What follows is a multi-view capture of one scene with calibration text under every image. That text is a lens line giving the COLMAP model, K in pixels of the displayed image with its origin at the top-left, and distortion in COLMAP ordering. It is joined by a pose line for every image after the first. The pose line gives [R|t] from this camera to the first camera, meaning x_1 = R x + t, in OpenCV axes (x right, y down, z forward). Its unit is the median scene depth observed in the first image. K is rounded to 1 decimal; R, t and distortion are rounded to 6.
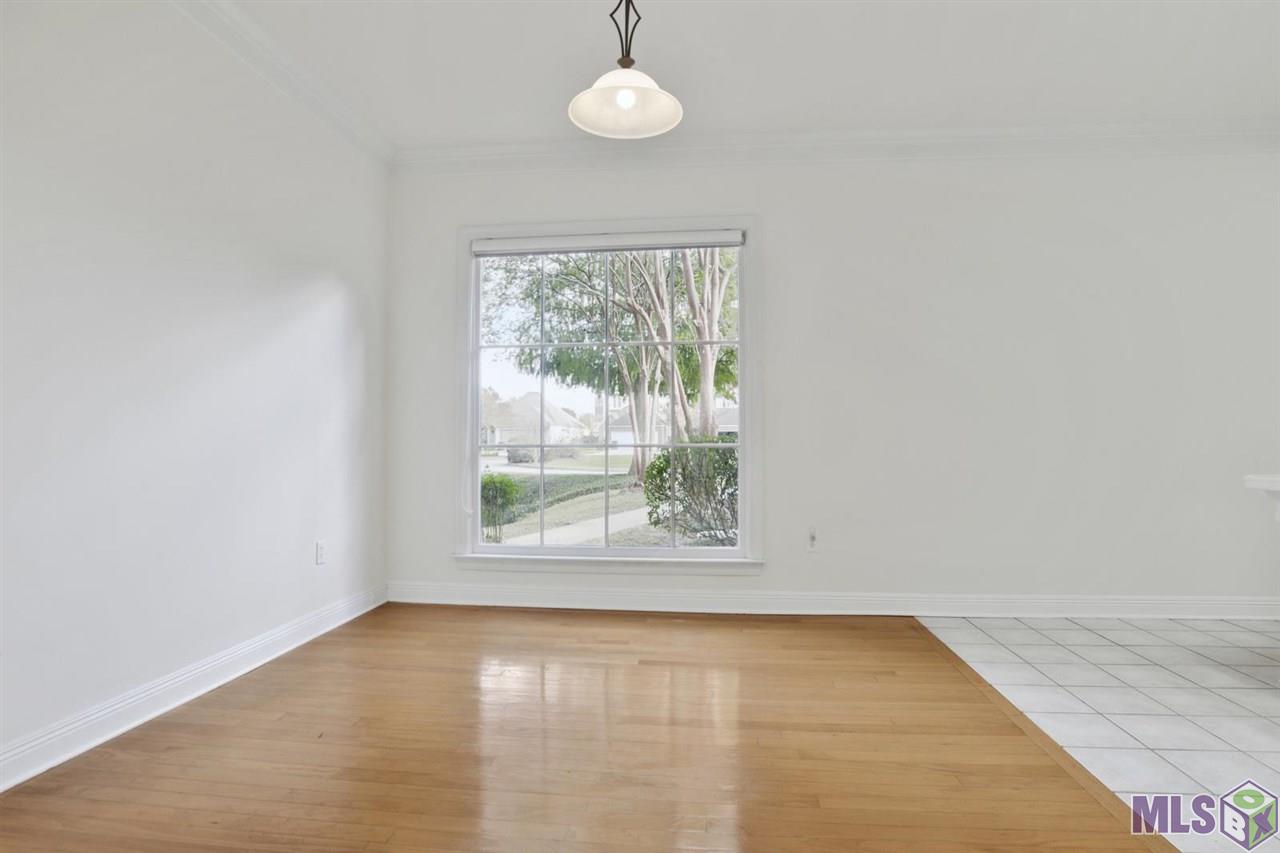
lens RADIAL K [[661.7, 0, 638.8], [0, 661.7, 421.5], [0, 0, 1]] dist [0.012905, 0.000052]
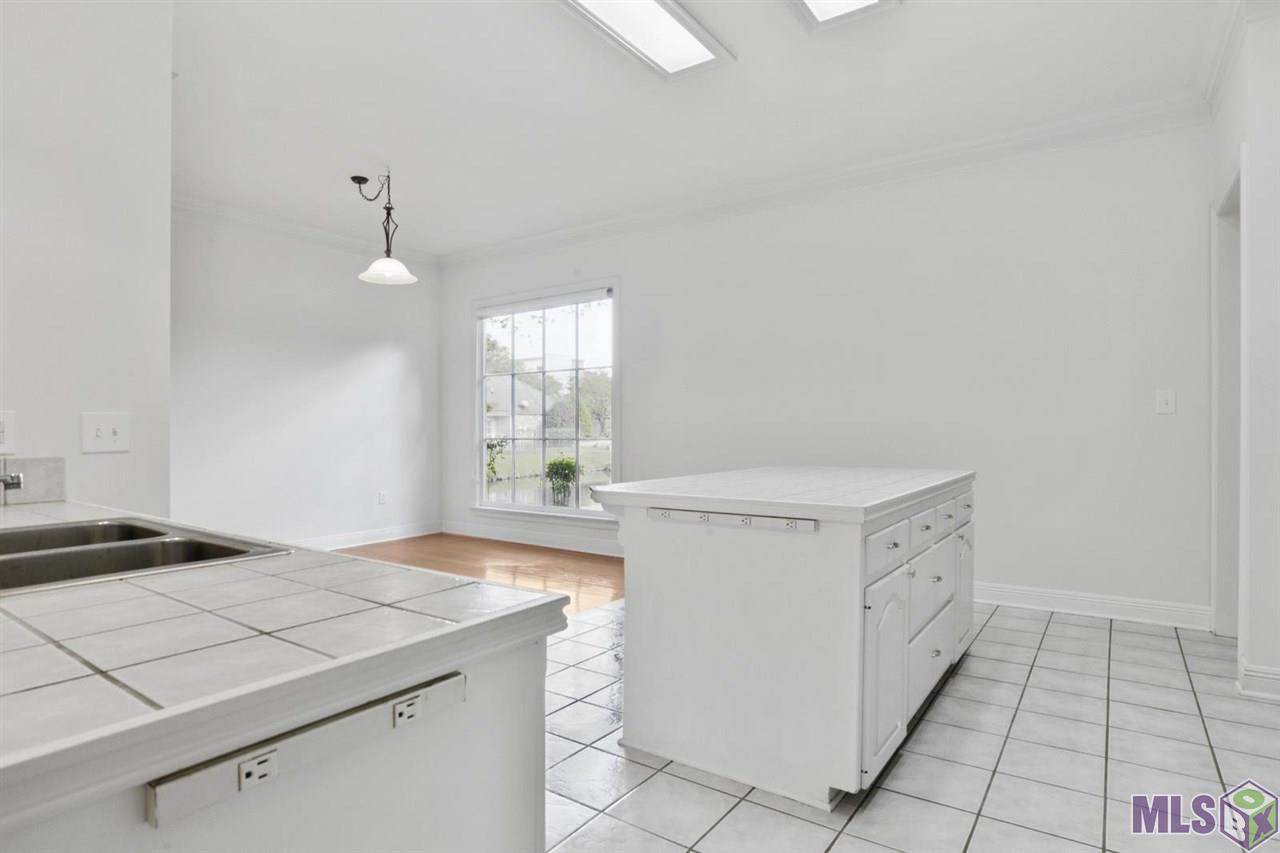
lens RADIAL K [[661.7, 0, 639.3], [0, 661.7, 429.6], [0, 0, 1]] dist [0.012905, 0.000052]
pose [[0.886749, 0.004307, -0.462232, 0.873734], [0.010423, 0.999516, 0.029308, -0.030274], [0.462134, -0.030807, 0.886275, -0.246456]]
